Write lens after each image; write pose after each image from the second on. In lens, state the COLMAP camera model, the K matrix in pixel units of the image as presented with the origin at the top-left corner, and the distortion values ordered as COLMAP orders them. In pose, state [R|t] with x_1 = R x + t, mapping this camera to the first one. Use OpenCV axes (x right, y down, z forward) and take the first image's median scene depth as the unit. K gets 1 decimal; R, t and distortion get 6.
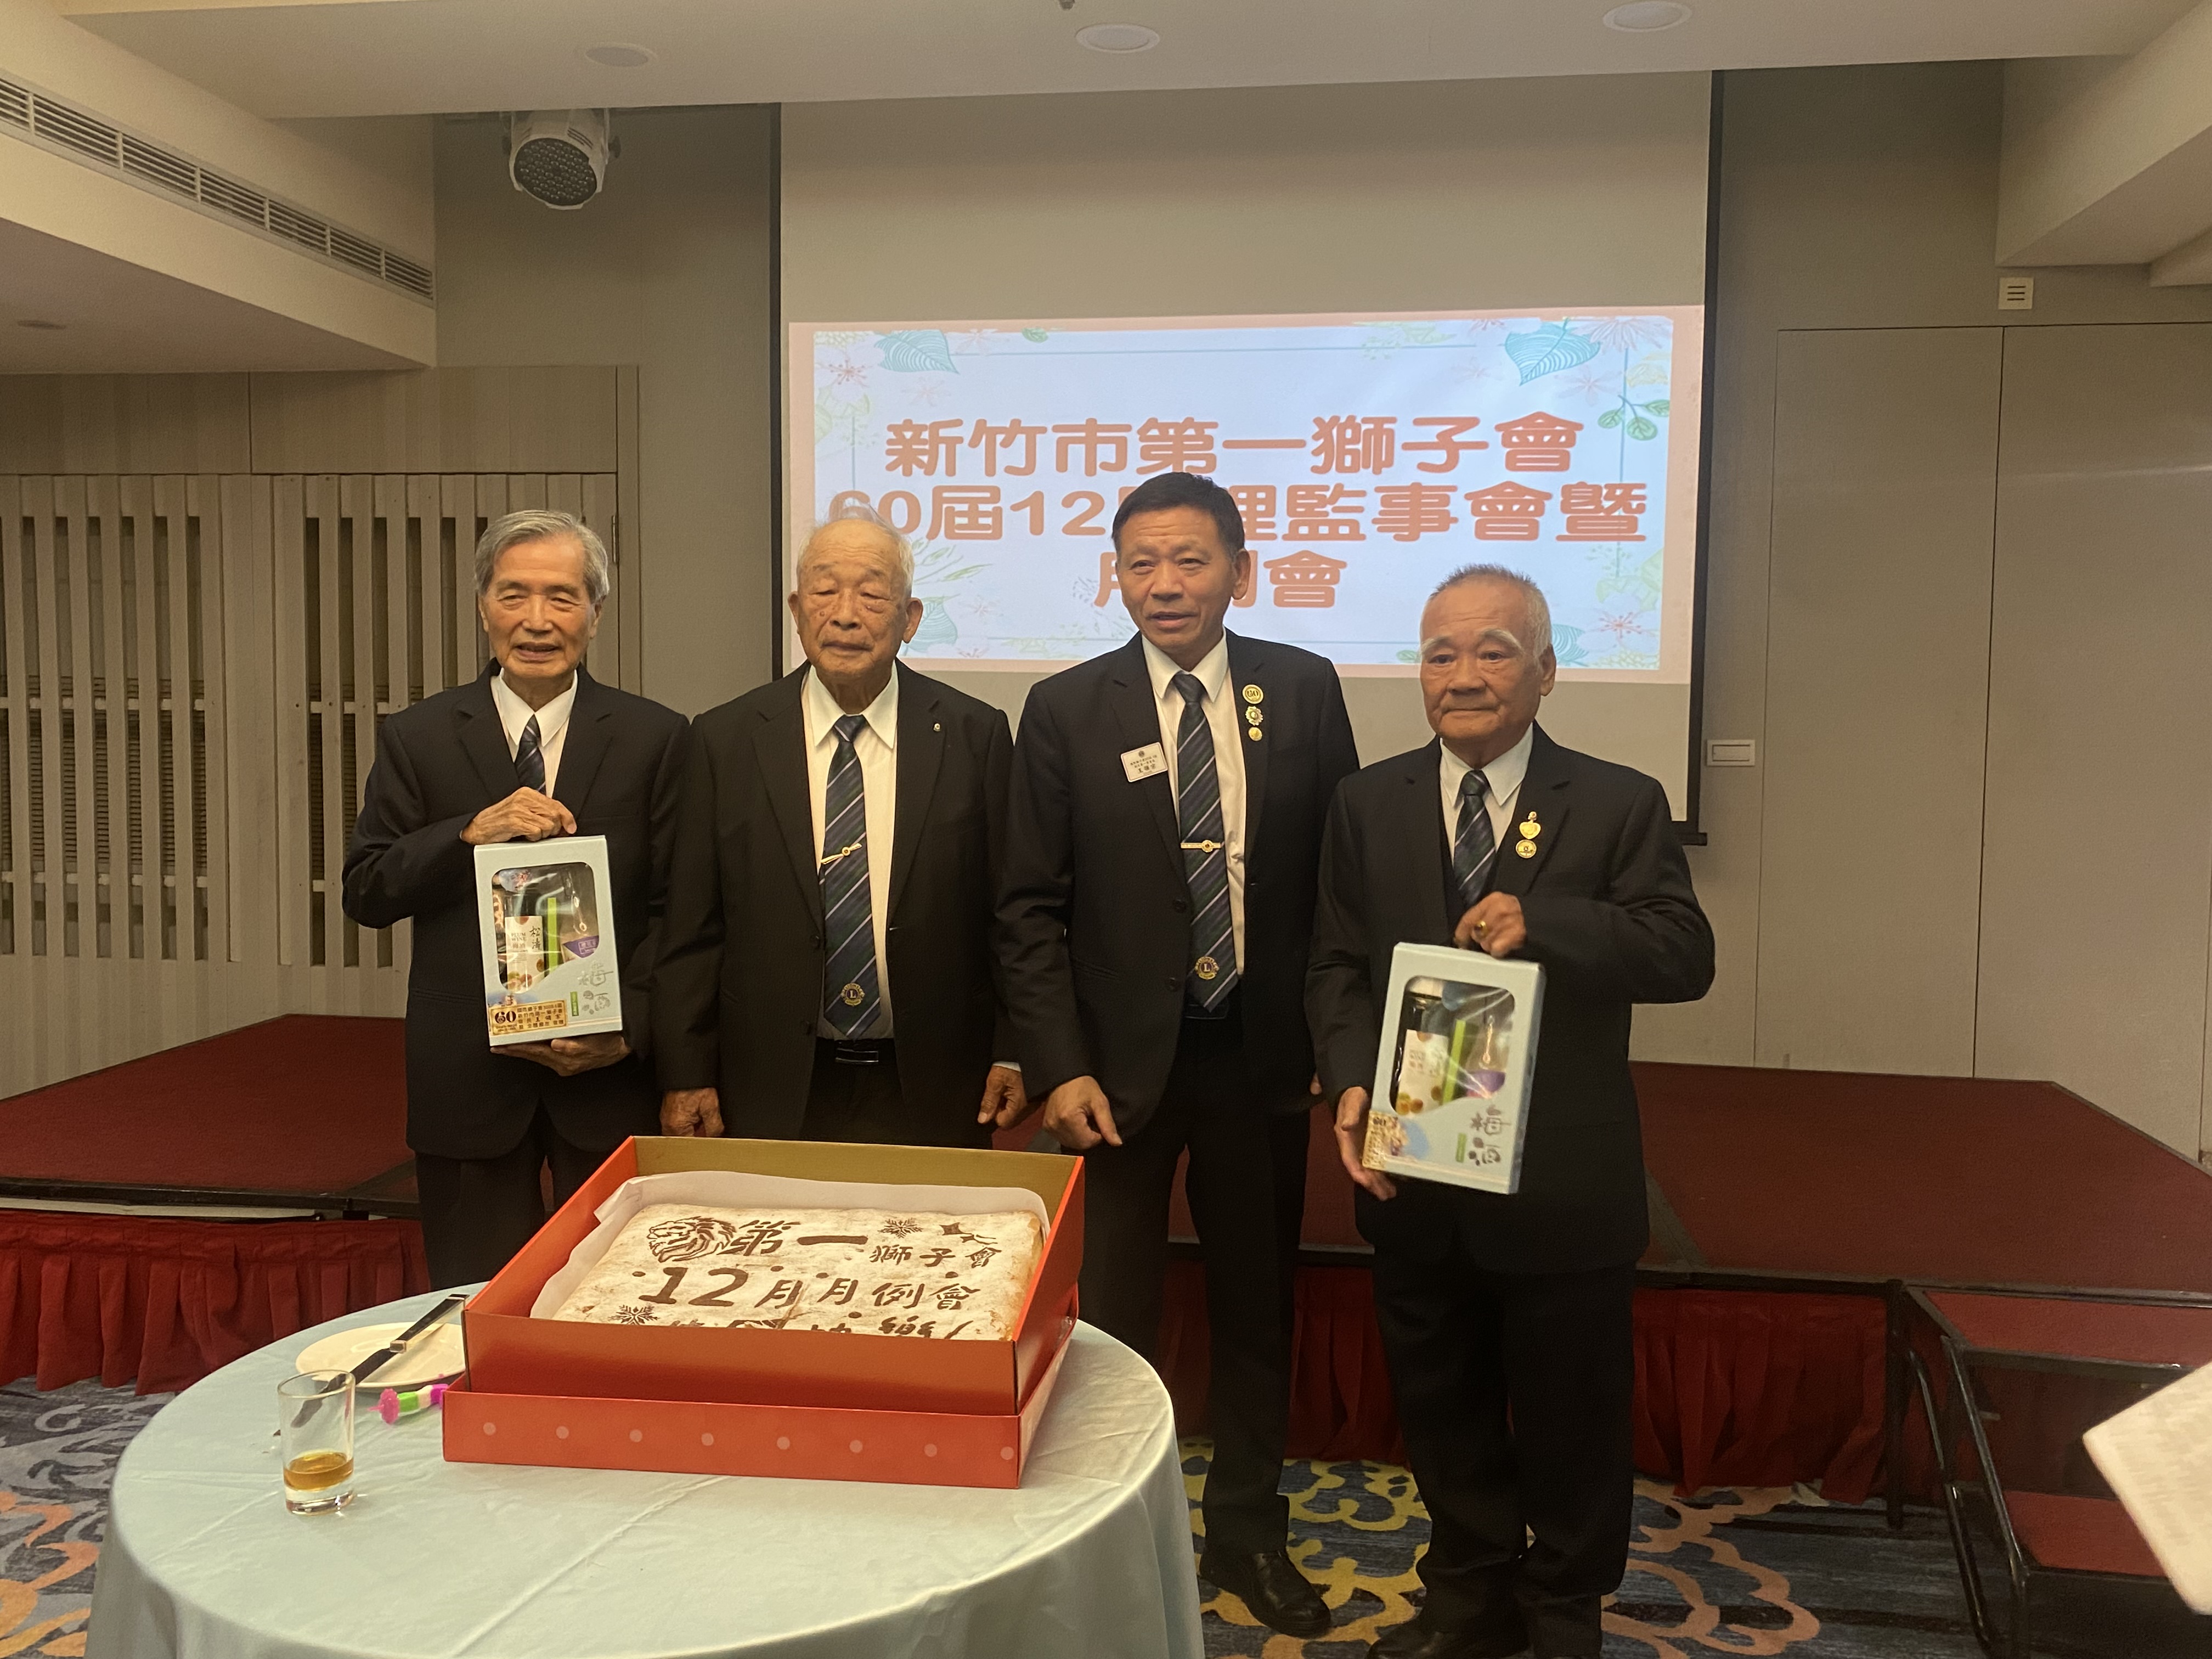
lens RADIAL K [[1856.0, 0, 1082.6], [0, 1856.0, 804.1], [0, 0, 1]] dist [0.028327, -0.038262]
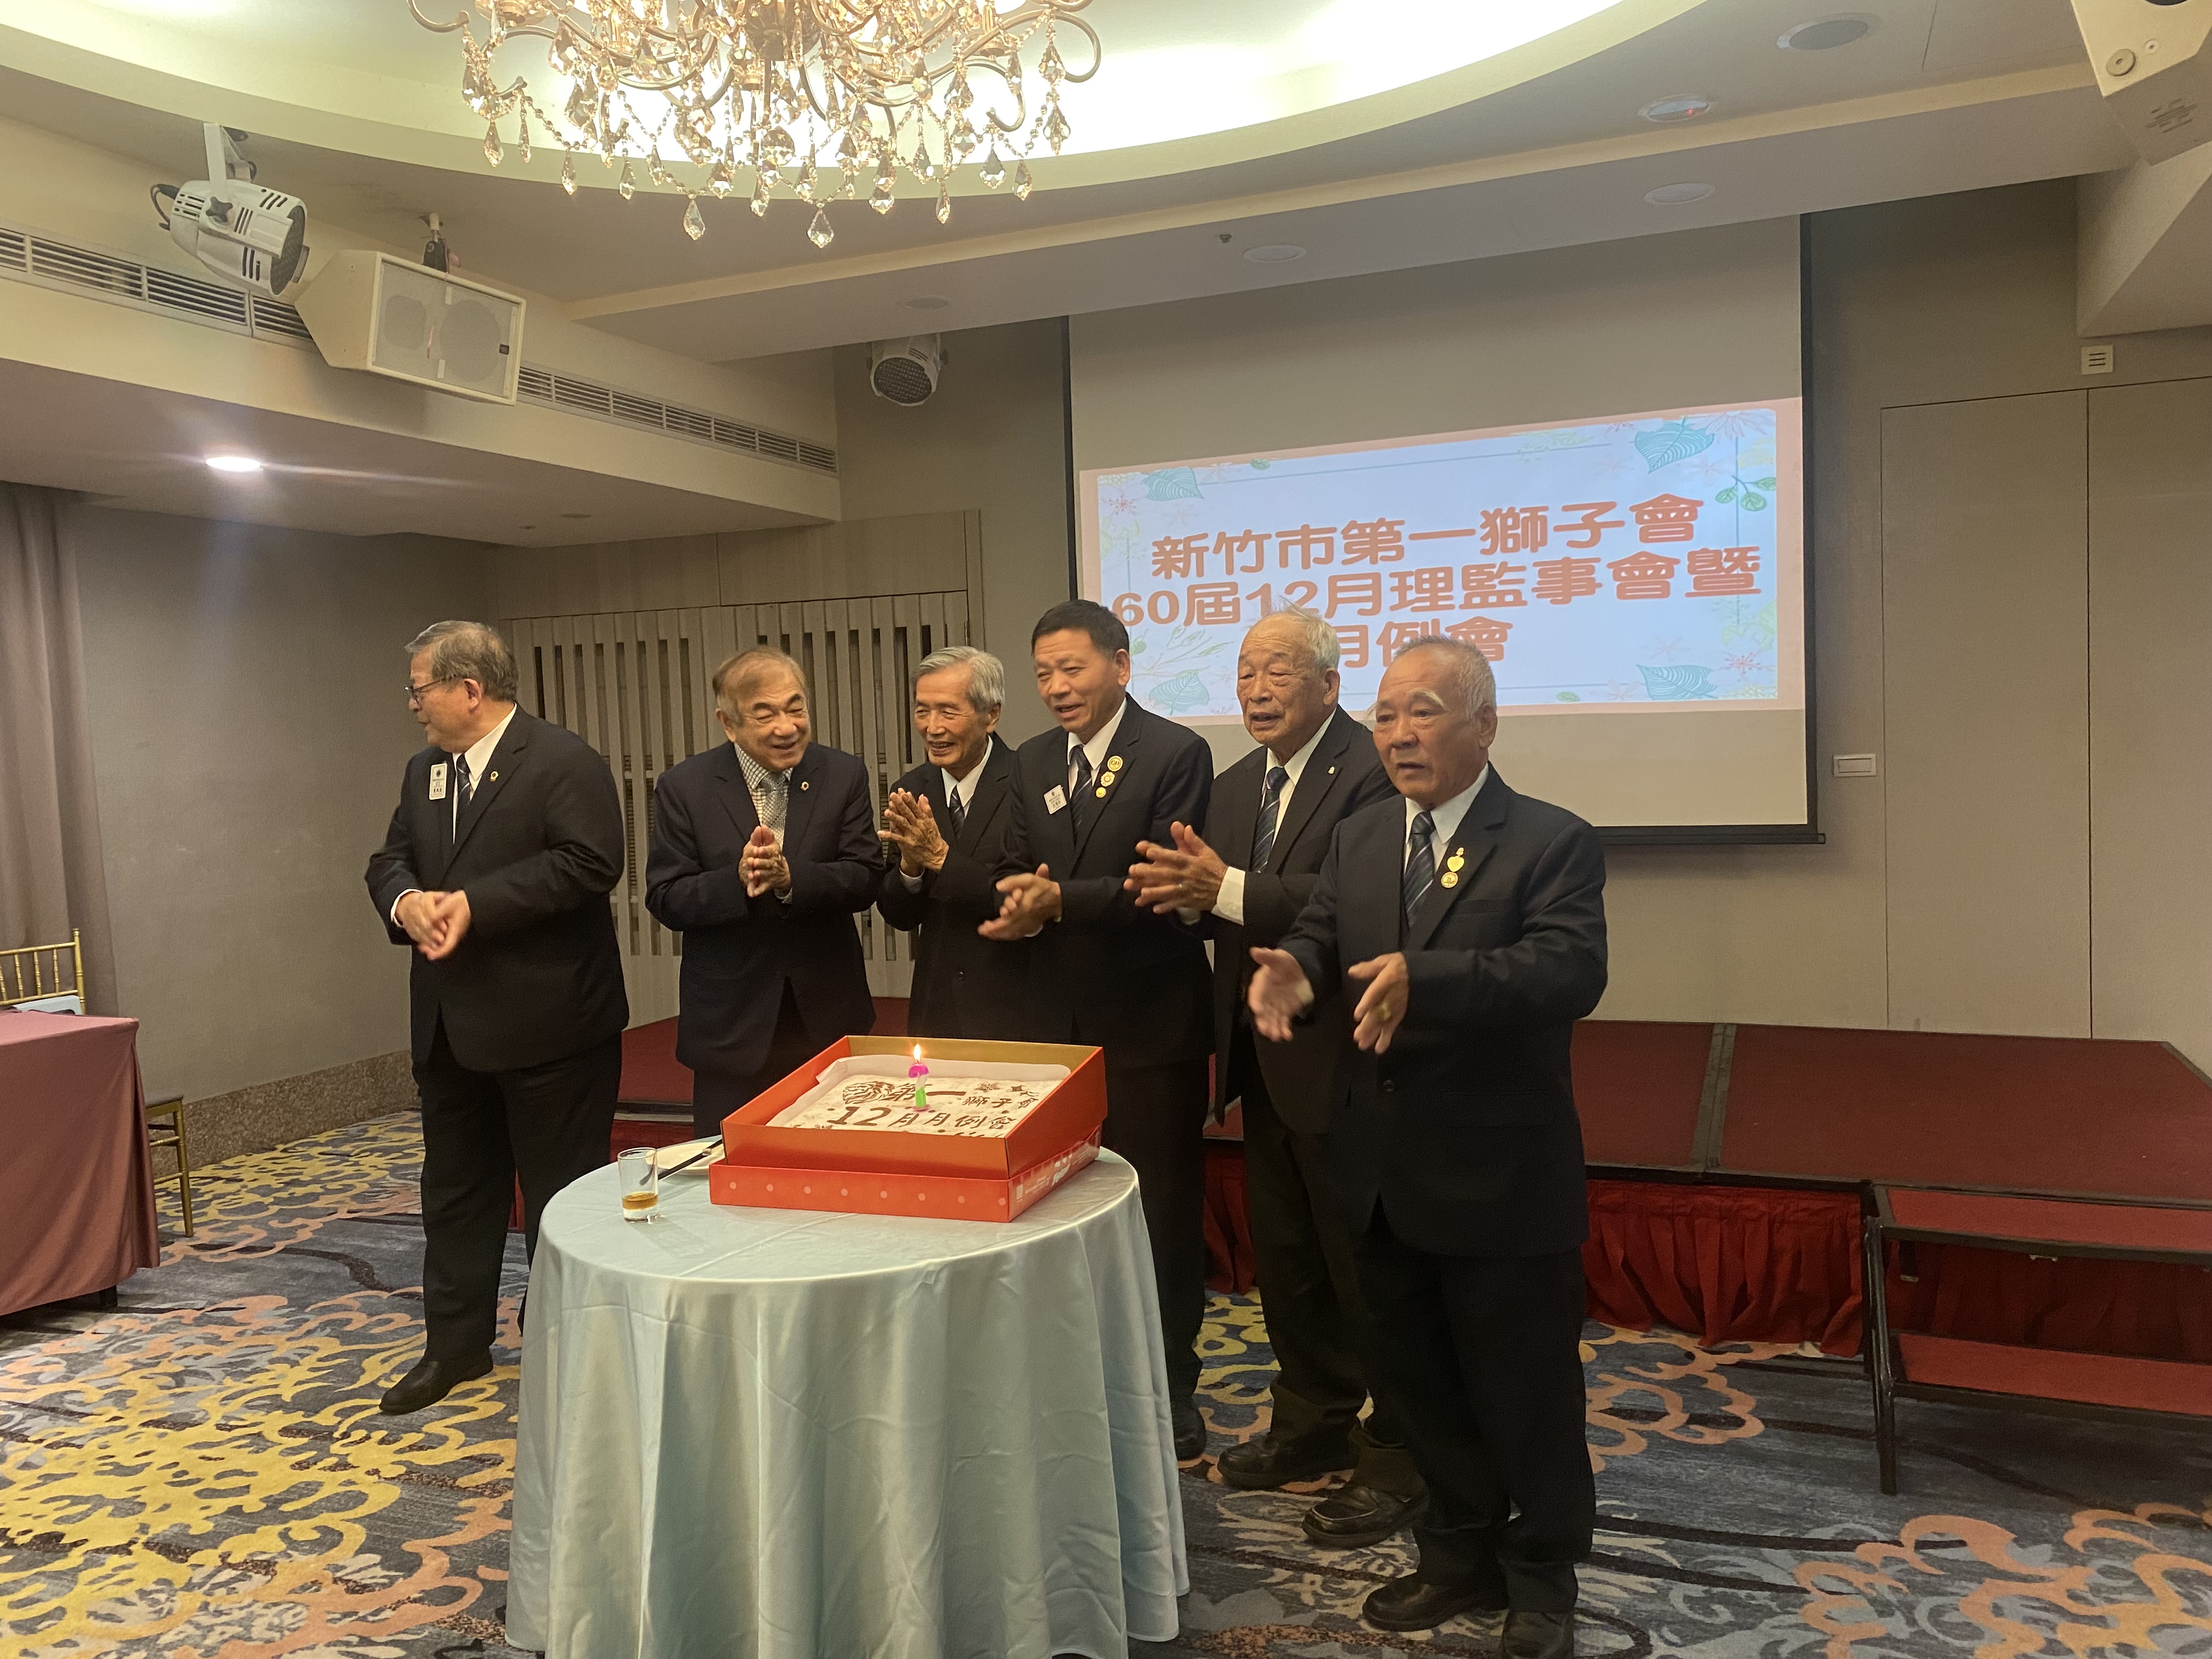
lens RADIAL K [[1683.0, 0, 1096.9], [0, 1683.0, 813.0], [0, 0, 1]] dist [0.016681, -0.006438]
pose [[0.968872, -0.032377, -0.245436, 0.148825], [0.030019, 0.999460, -0.013340, 0.003203], [0.245735, 0.005557, 0.969321, -0.169930]]
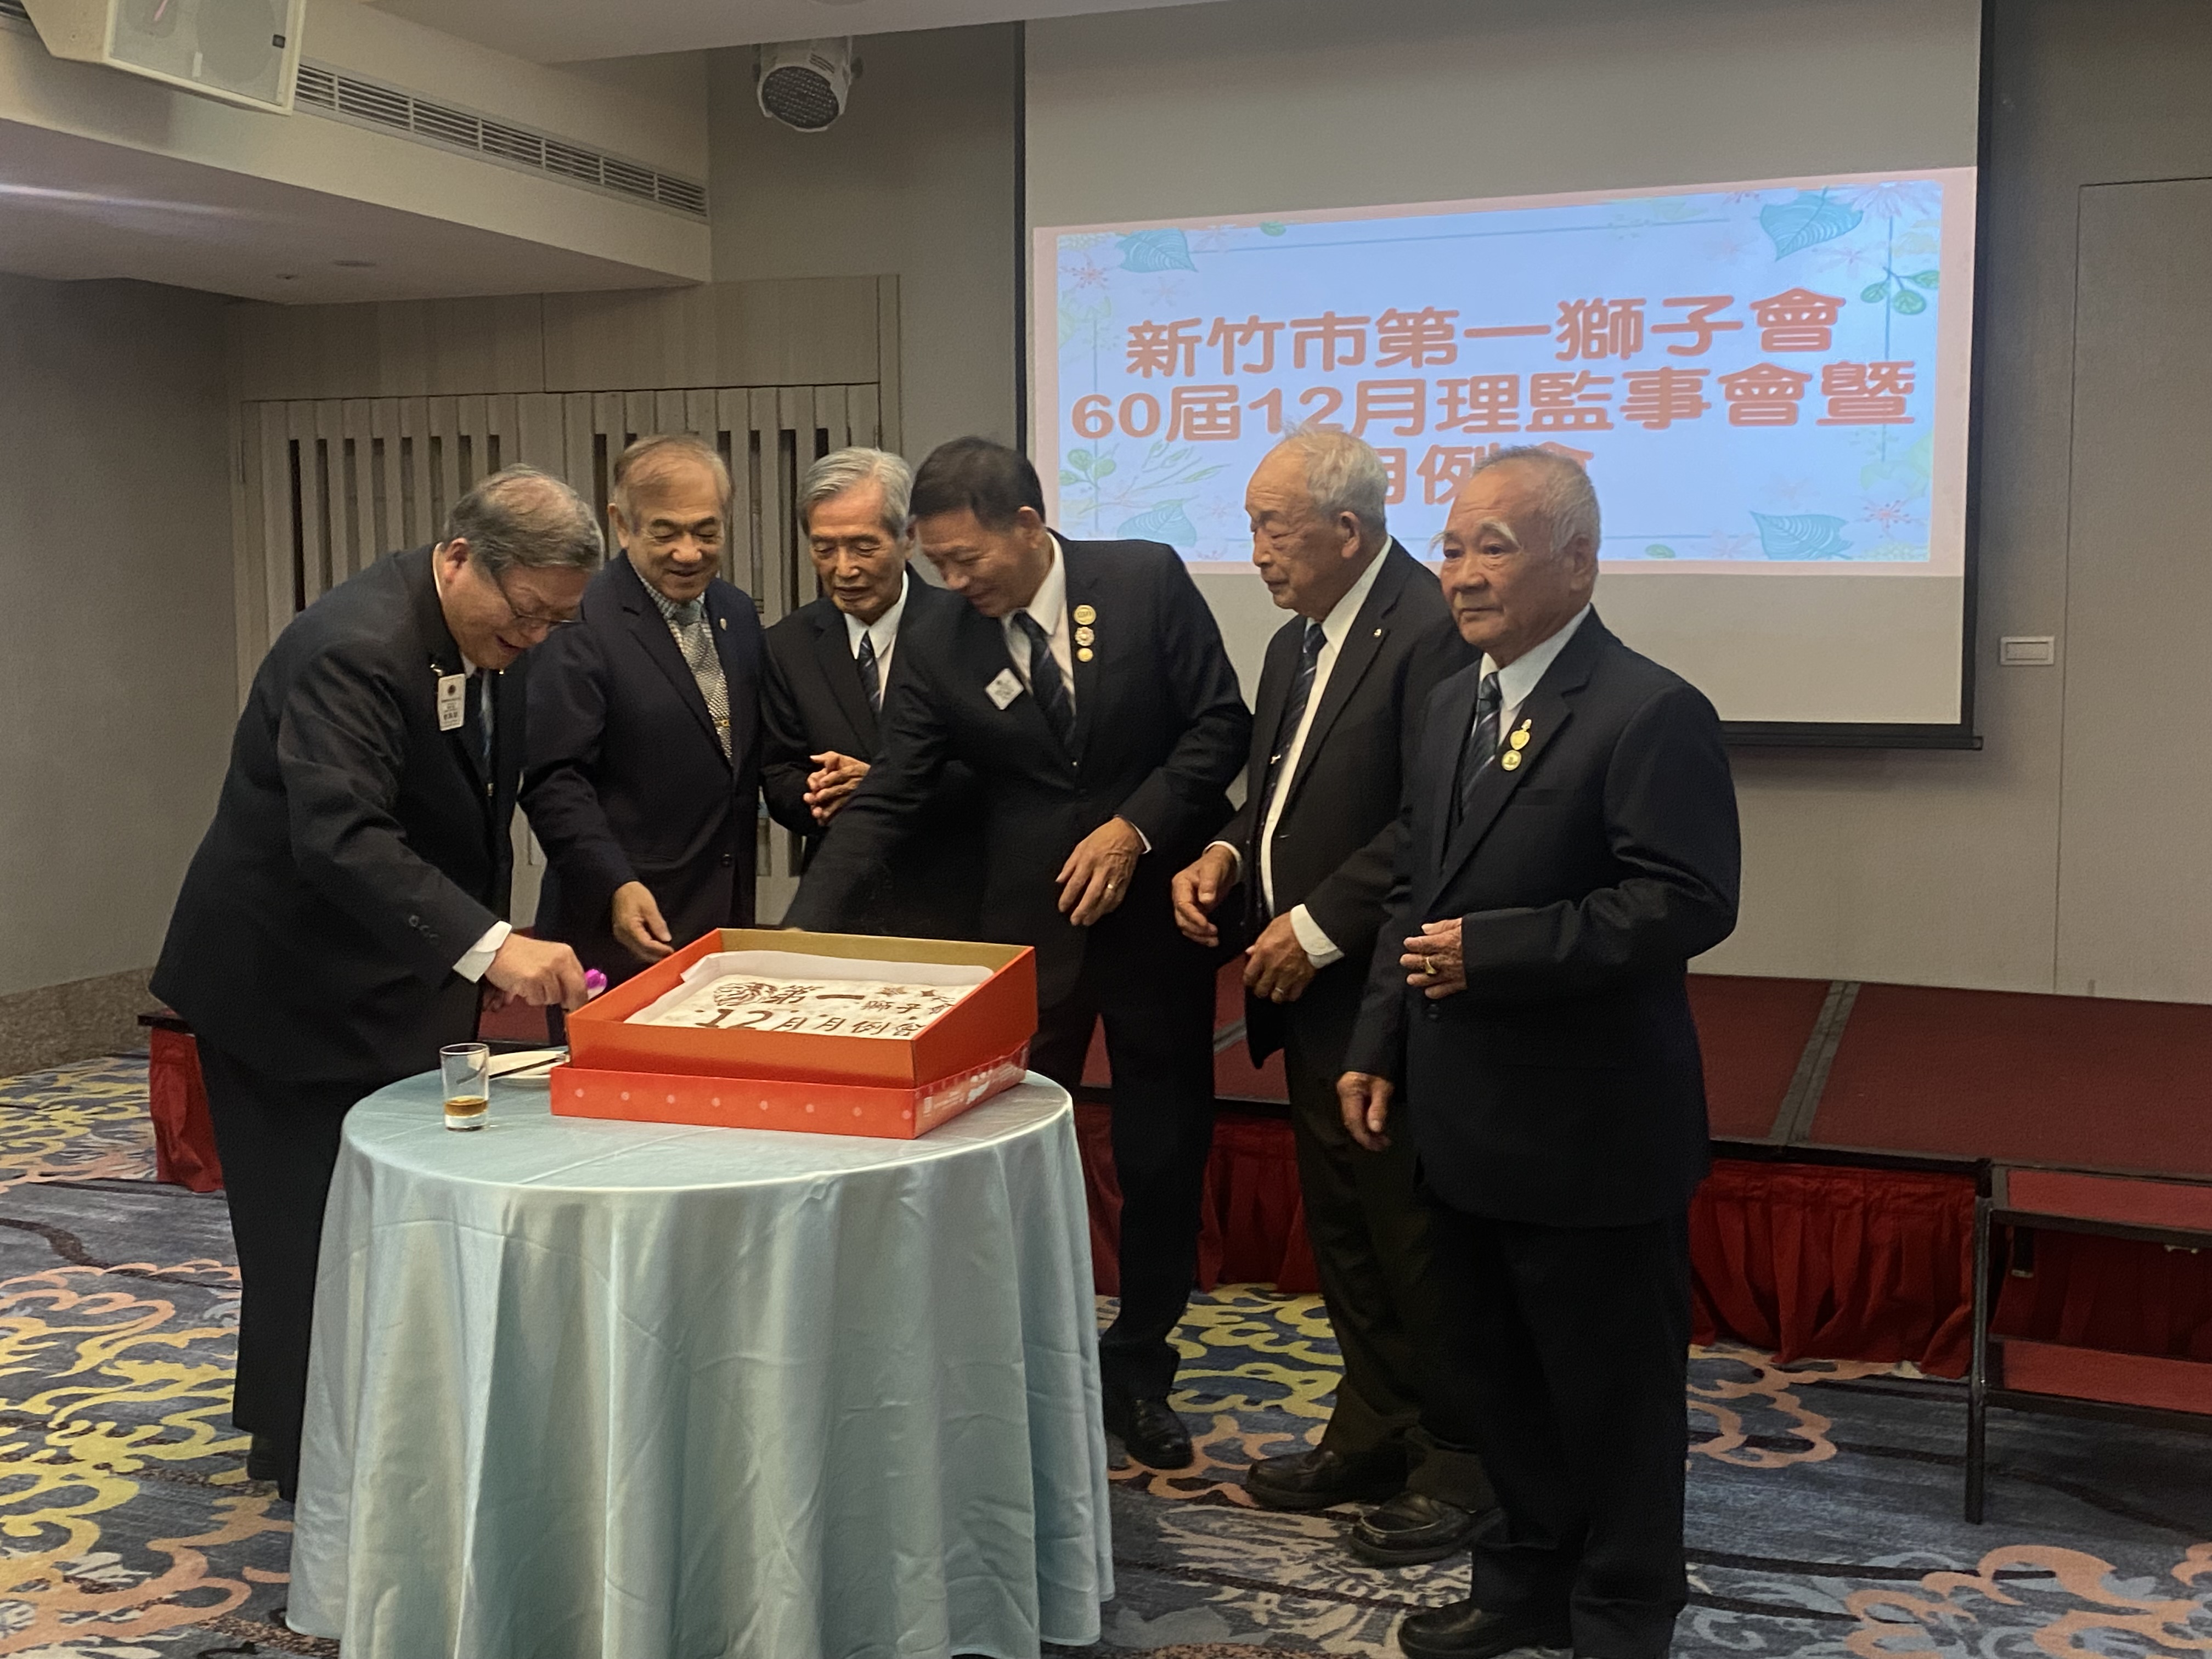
lens RADIAL K [[2389.7, 0, 1110.3], [0, 2389.7, 791.5], [0, 0, 1]] dist [0.018520, 0.000000]
pose [[0.975283, 0.005783, -0.220884, 0.176307], [-0.001467, 0.999805, 0.019700, 0.019962], [0.220955, -0.018889, 0.975101, -0.261126]]
